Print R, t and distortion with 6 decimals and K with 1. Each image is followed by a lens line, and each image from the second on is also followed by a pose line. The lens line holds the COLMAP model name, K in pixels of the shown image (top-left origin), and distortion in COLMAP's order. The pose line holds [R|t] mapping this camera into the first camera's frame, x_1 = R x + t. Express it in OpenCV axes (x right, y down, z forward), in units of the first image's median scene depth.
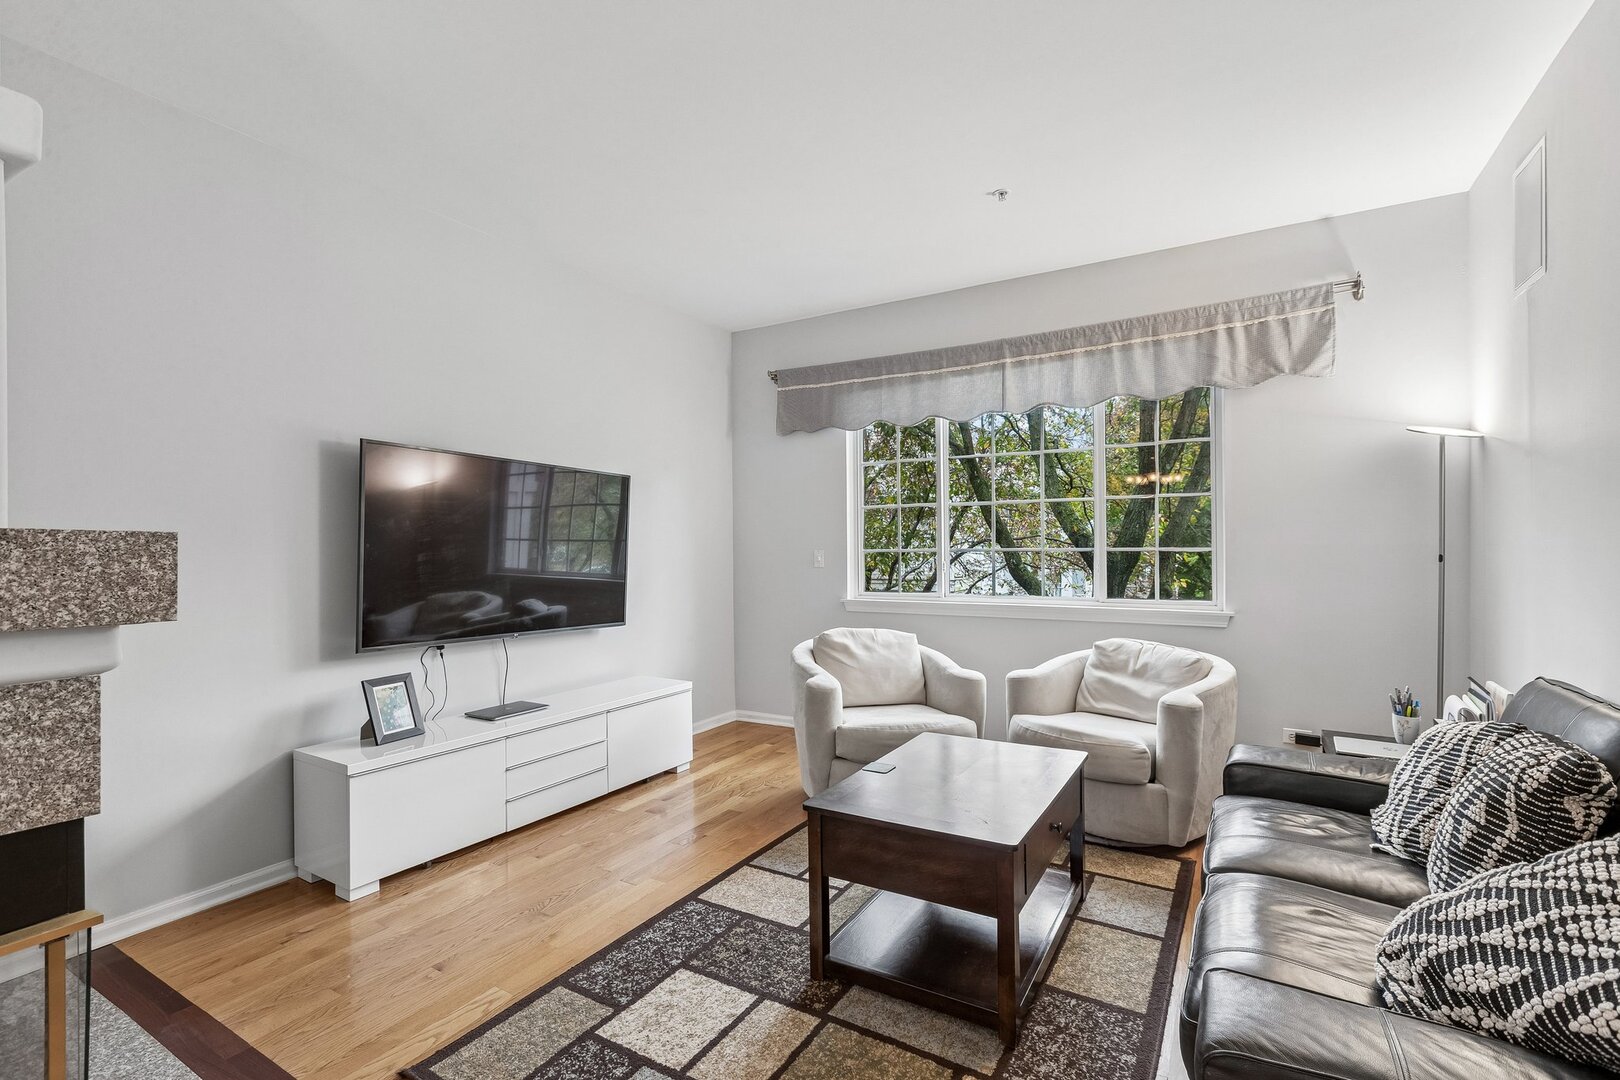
lens RADIAL K [[742.3, 0, 800.9], [0, 742.3, 531.3], [0, 0, 1]] dist [0.001494, 0.000125]
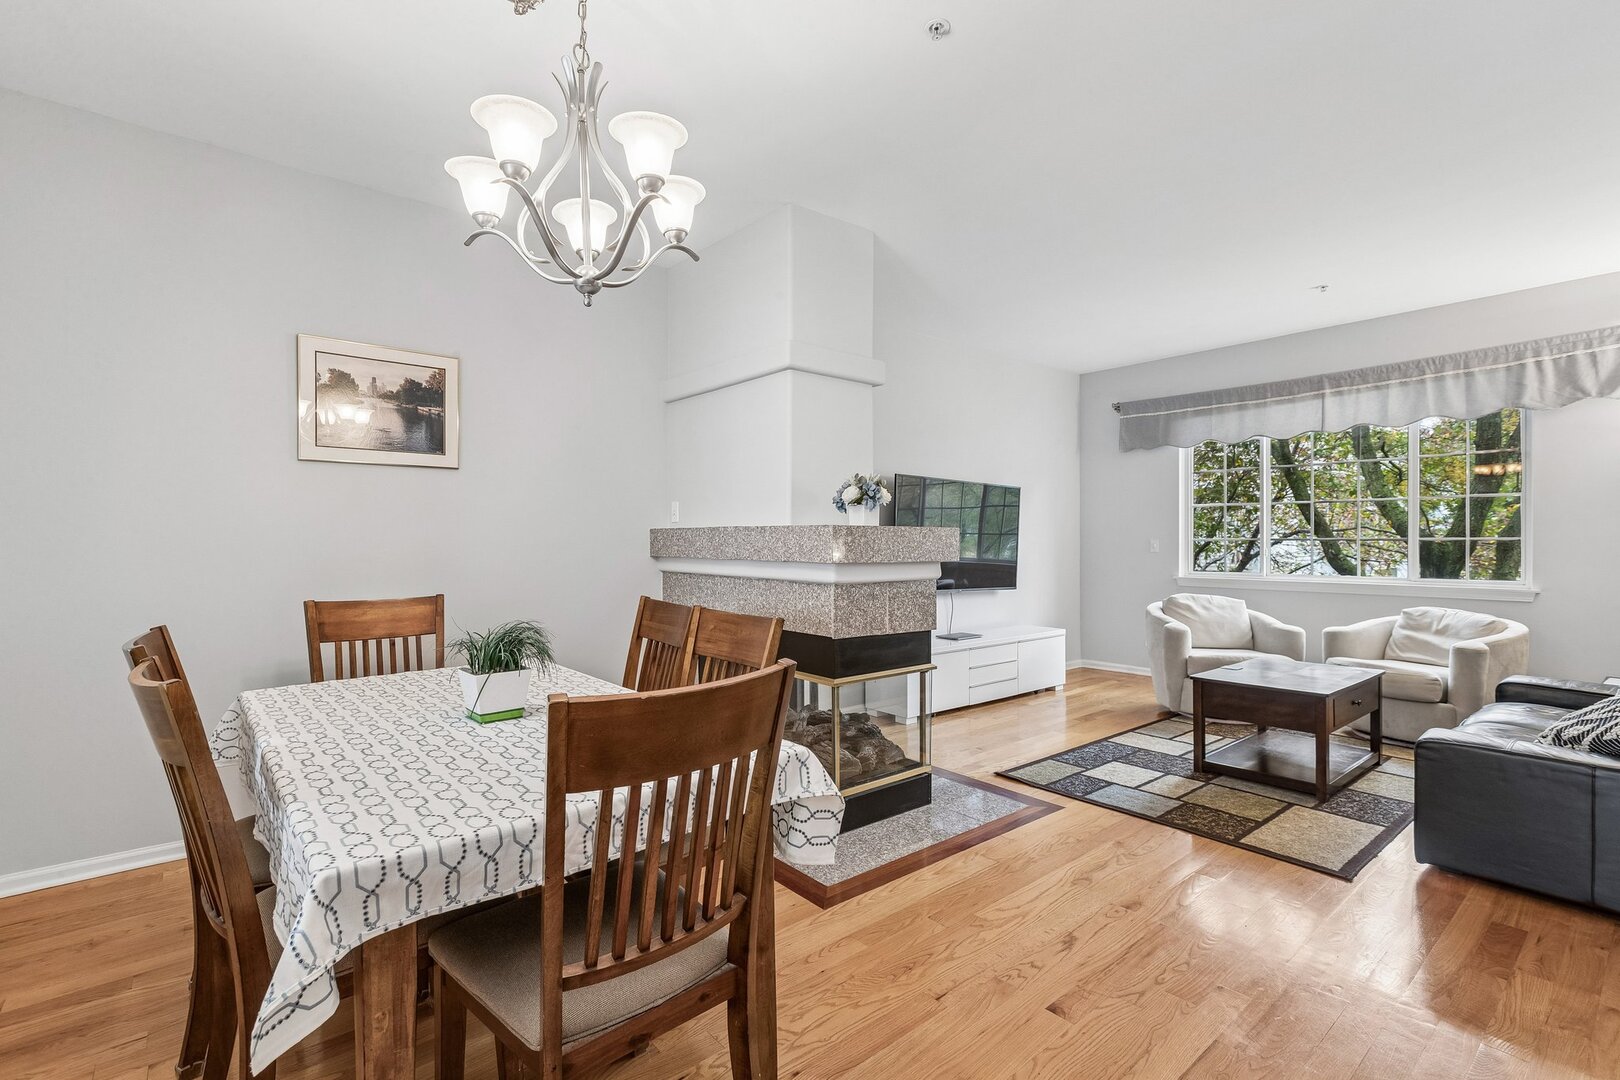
lens RADIAL K [[733.4, 0, 810.0], [0, 733.4, 540.0], [0, 0, 1]] dist [0.019417, -0.008866]
pose [[0.943177, 0.004511, -0.332259, -0.155947], [0.003265, 0.999734, 0.022843, -0.006308], [0.332274, -0.022630, 0.942912, -0.569372]]
